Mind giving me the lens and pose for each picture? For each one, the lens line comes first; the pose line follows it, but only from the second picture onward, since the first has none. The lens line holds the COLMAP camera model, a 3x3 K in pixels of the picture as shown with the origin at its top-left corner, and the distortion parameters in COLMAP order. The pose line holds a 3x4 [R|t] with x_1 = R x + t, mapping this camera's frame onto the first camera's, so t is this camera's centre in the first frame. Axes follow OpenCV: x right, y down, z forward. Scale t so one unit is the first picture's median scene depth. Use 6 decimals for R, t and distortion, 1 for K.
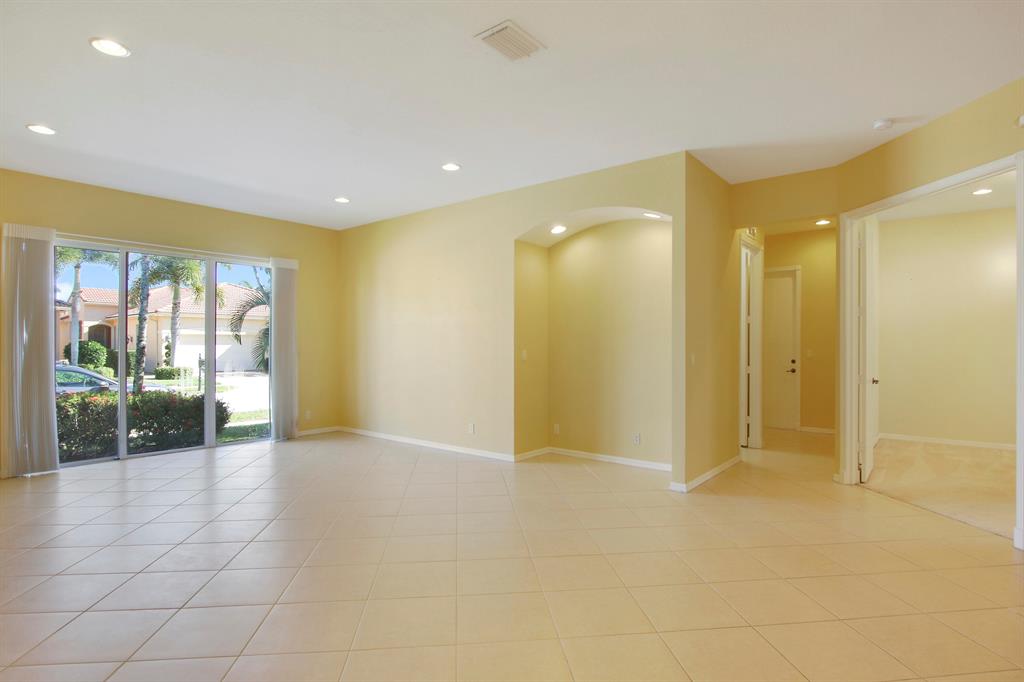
lens RADIAL K [[540.4, 0, 503.9], [0, 540.4, 347.1], [0, 0, 1]] dist [-0.025360, 0.004923]
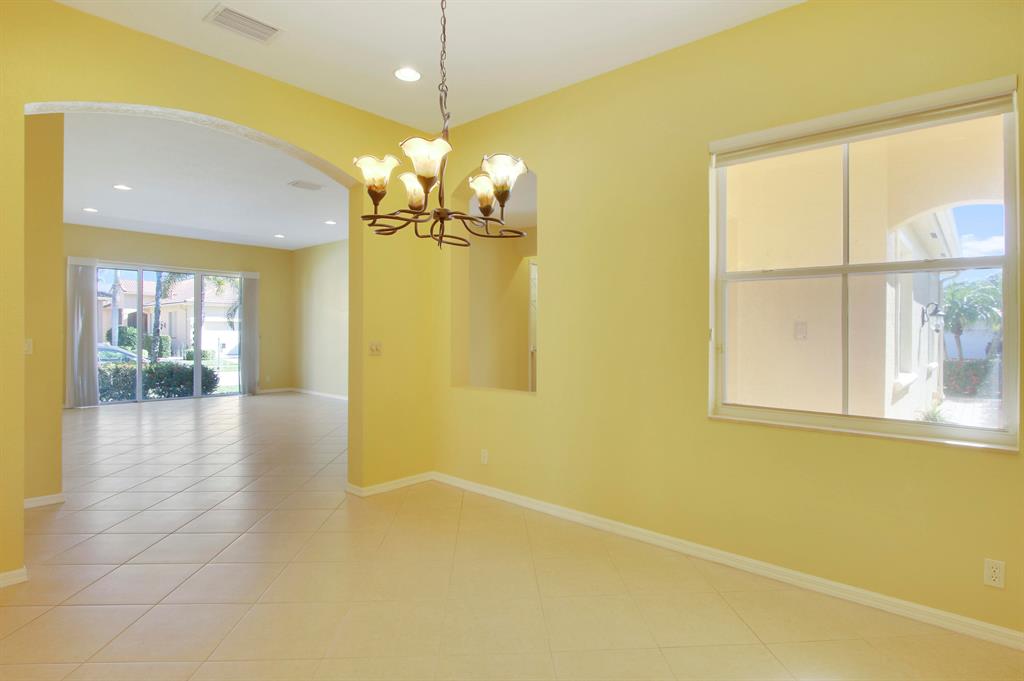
lens RADIAL K [[540.4, 0, 519.6], [0, 540.4, 341.6], [0, 0, 1]] dist [-0.025360, 0.004923]
pose [[0.999403, 0.011004, -0.032739, 0.293179], [-0.010699, 0.999898, 0.009483, 0.003959], [0.032840, -0.009127, 0.999419, -0.343844]]
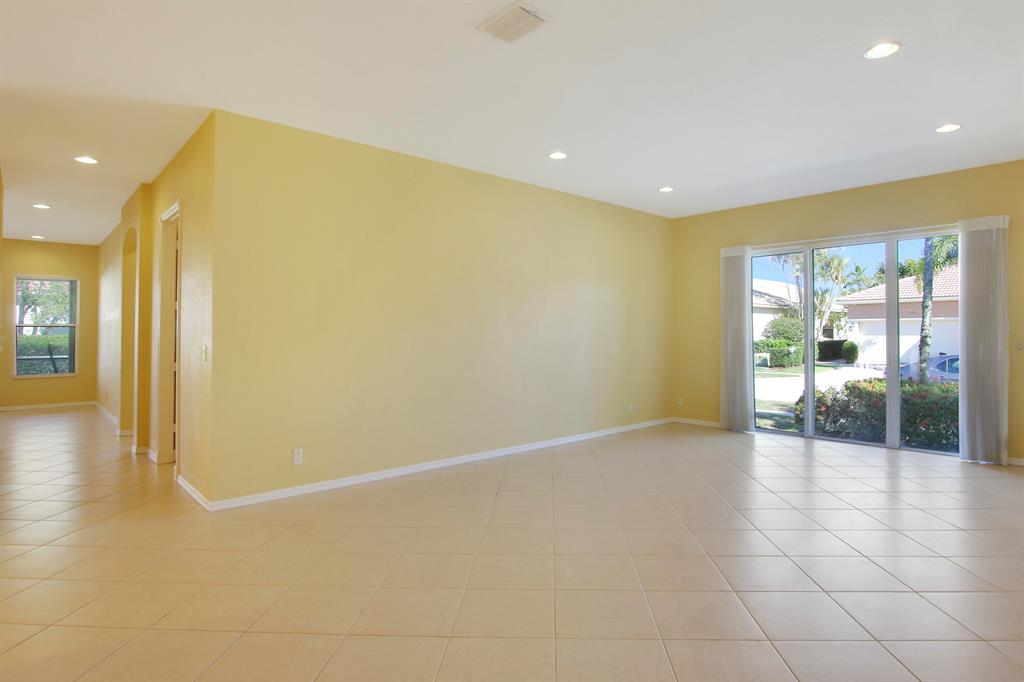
lens RADIAL K [[540.4, 0, 516.7], [0, 540.4, 330.8], [0, 0, 1]] dist [-0.025360, 0.004923]
pose [[-0.117195, -0.007367, -0.993082, 0.302499], [-0.001545, 0.999973, -0.007236, -0.001585], [0.993108, 0.000686, -0.117203, 0.346946]]
